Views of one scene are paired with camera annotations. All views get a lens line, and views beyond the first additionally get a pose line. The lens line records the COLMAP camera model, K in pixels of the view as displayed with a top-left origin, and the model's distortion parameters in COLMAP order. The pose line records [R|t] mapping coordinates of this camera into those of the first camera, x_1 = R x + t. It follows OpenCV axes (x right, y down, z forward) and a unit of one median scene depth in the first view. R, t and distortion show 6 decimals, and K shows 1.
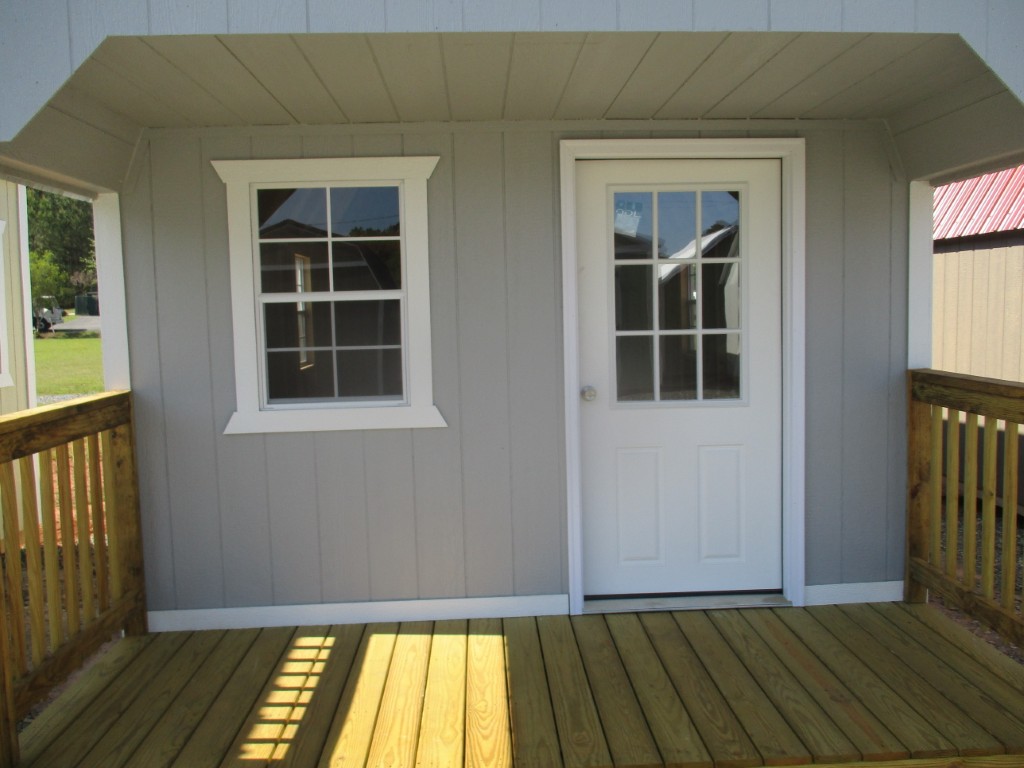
lens RADIAL K [[860.8, 0, 520.0], [0, 860.8, 381.5], [0, 0, 1]] dist [-0.030788, 0.027647]
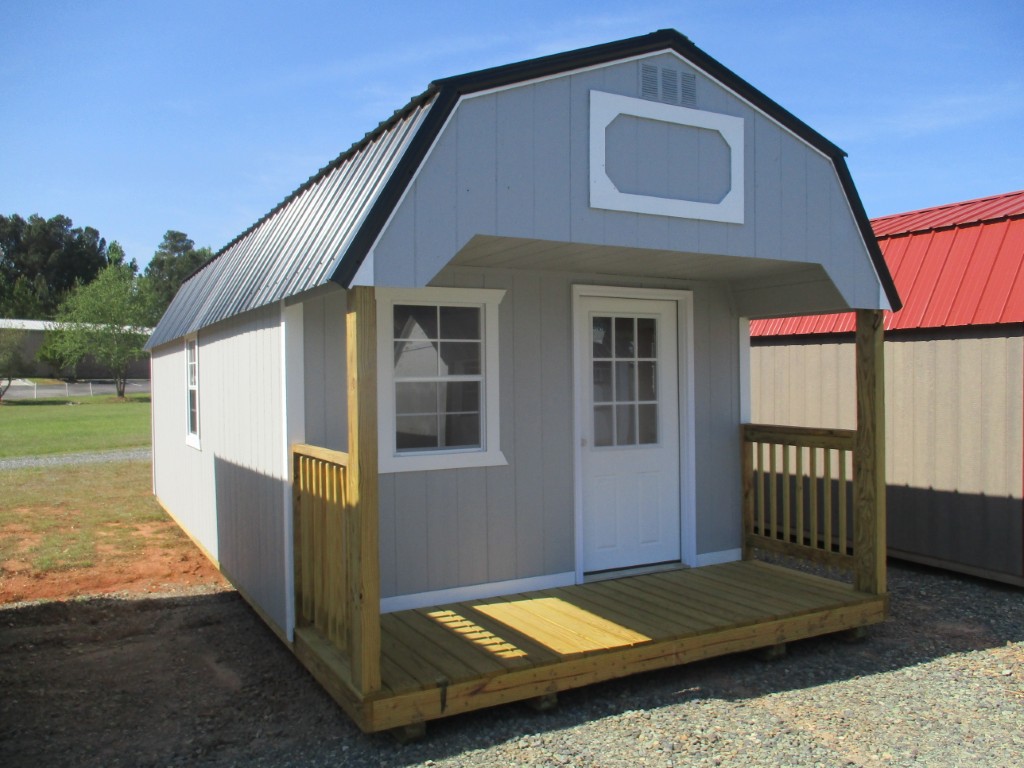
lens RADIAL K [[860.8, 0, 519.0], [0, 860.8, 384.6], [0, 0, 1]] dist [-0.030788, 0.027647]
pose [[0.899261, 0.010434, 0.437287, -0.740103], [0.027194, 0.996448, -0.079700, 0.033641], [-0.436566, 0.083563, 0.895783, -0.388423]]
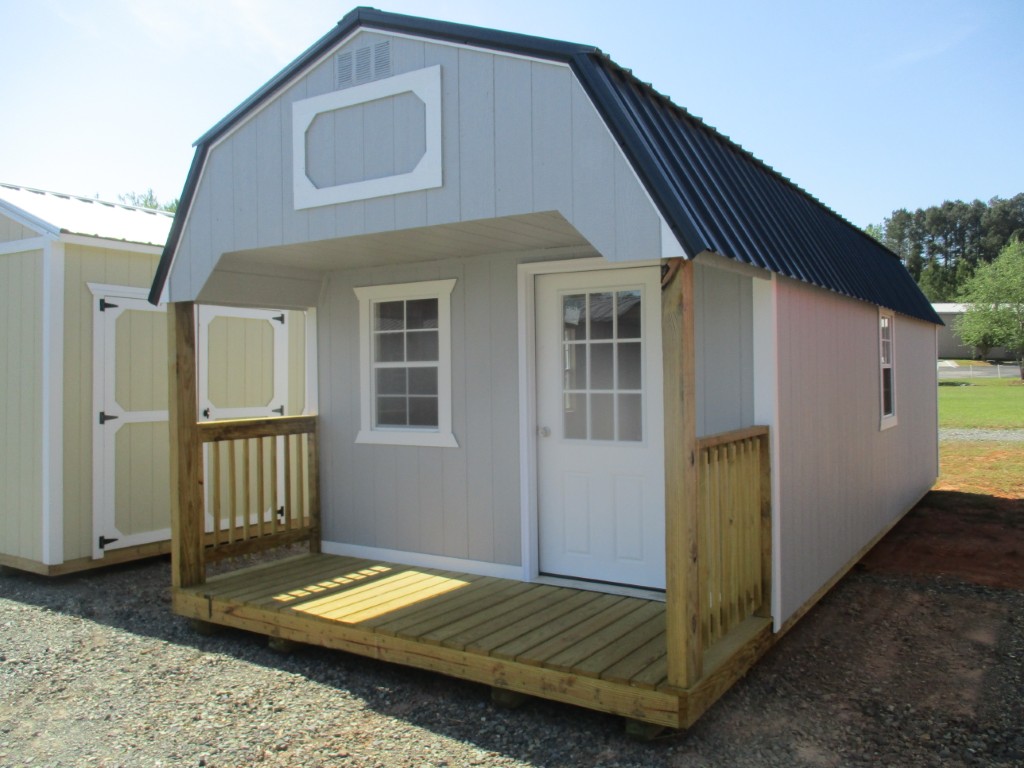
lens RADIAL K [[860.8, 0, 520.1], [0, 860.8, 384.6], [0, 0, 1]] dist [-0.030788, 0.027647]
pose [[0.813969, 0.021067, -0.580526, 0.930384], [-0.055461, 0.997596, -0.041560, -0.002891], [0.578254, 0.066025, 0.813181, -0.230074]]
